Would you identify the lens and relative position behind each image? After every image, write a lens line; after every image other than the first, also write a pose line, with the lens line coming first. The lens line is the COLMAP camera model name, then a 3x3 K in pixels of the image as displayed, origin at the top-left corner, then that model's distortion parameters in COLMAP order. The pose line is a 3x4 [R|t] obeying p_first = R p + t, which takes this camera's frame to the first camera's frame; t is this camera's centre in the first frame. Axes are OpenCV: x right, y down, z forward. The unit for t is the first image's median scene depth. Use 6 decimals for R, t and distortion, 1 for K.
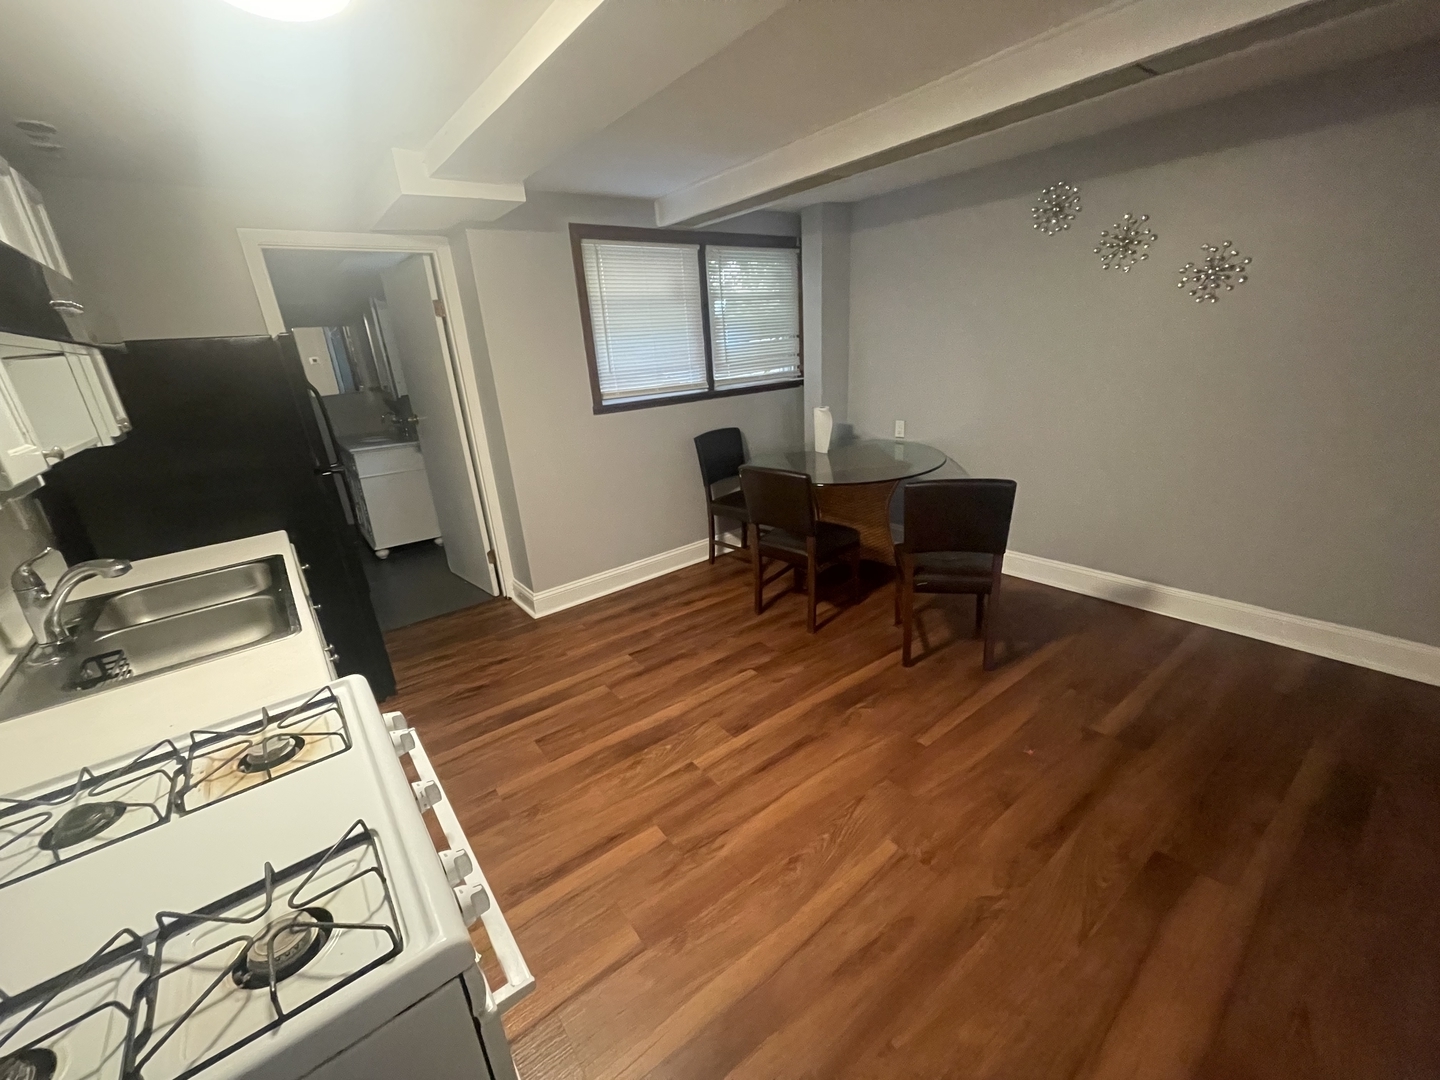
lens RADIAL K [[583.6, 0, 721.0], [0, 583.6, 541.4], [0, 0, 1]] dist [-0.001020, -0.000077]
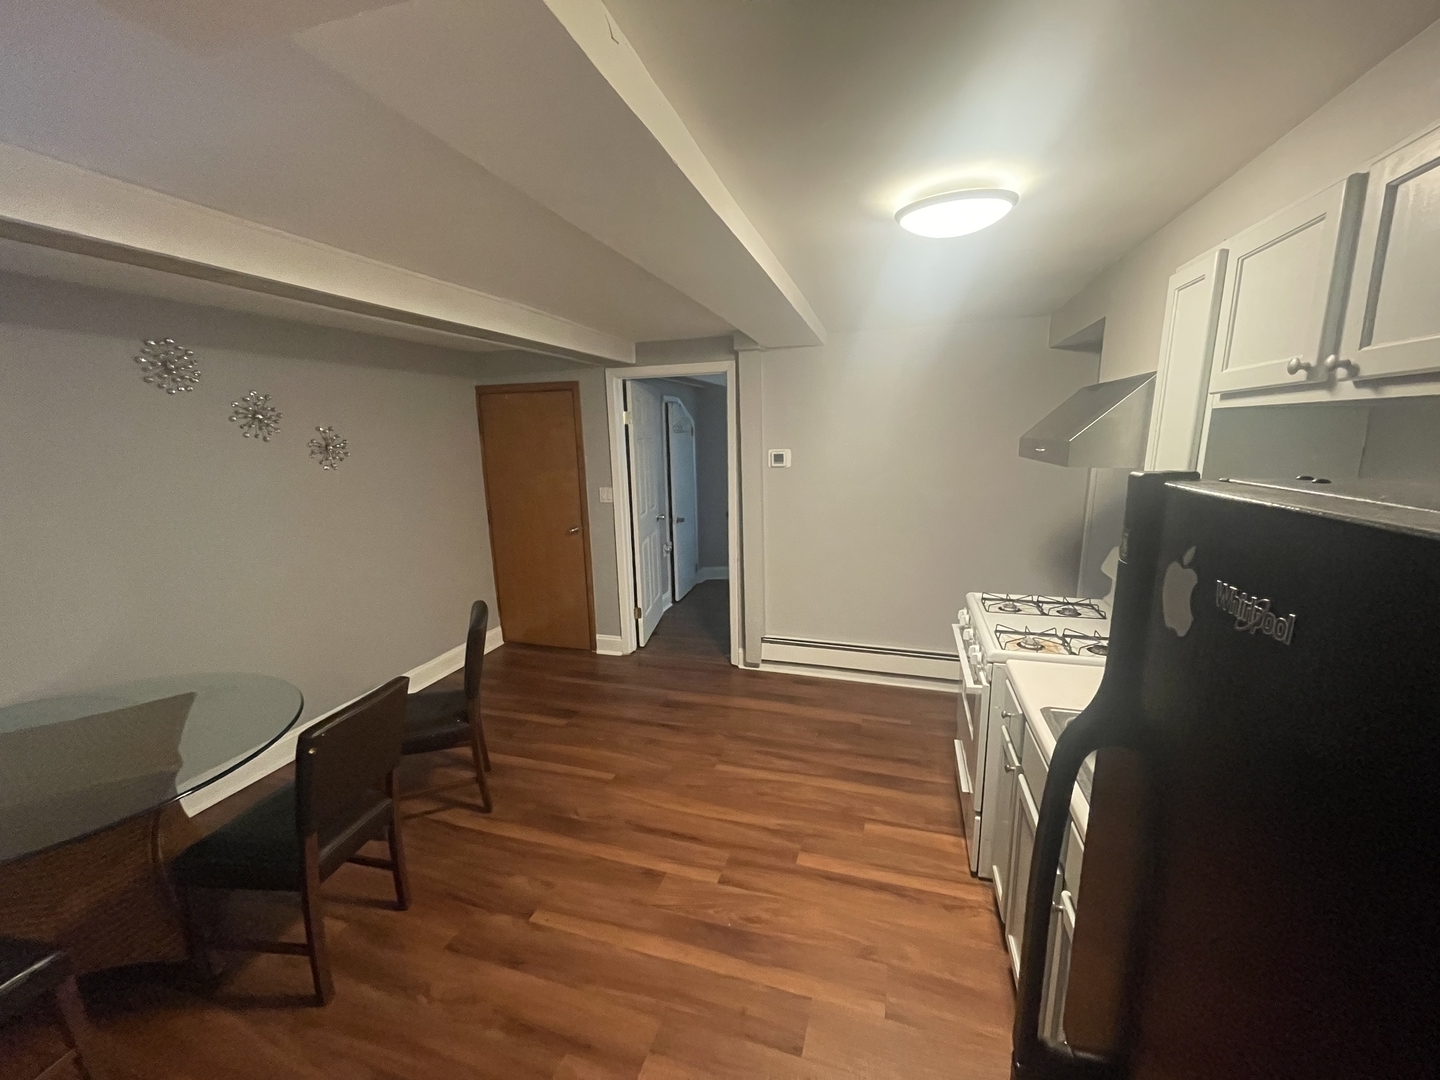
lens RADIAL K [[583.6, 0, 722.3], [0, 583.6, 543.8], [0, 0, 1]] dist [-0.001020, -0.000077]
pose [[-0.561406, -0.087959, 0.822852, -0.846660], [0.330821, 0.887571, 0.320586, -0.467596], [-0.758538, 0.452196, -0.469189, 1.231080]]
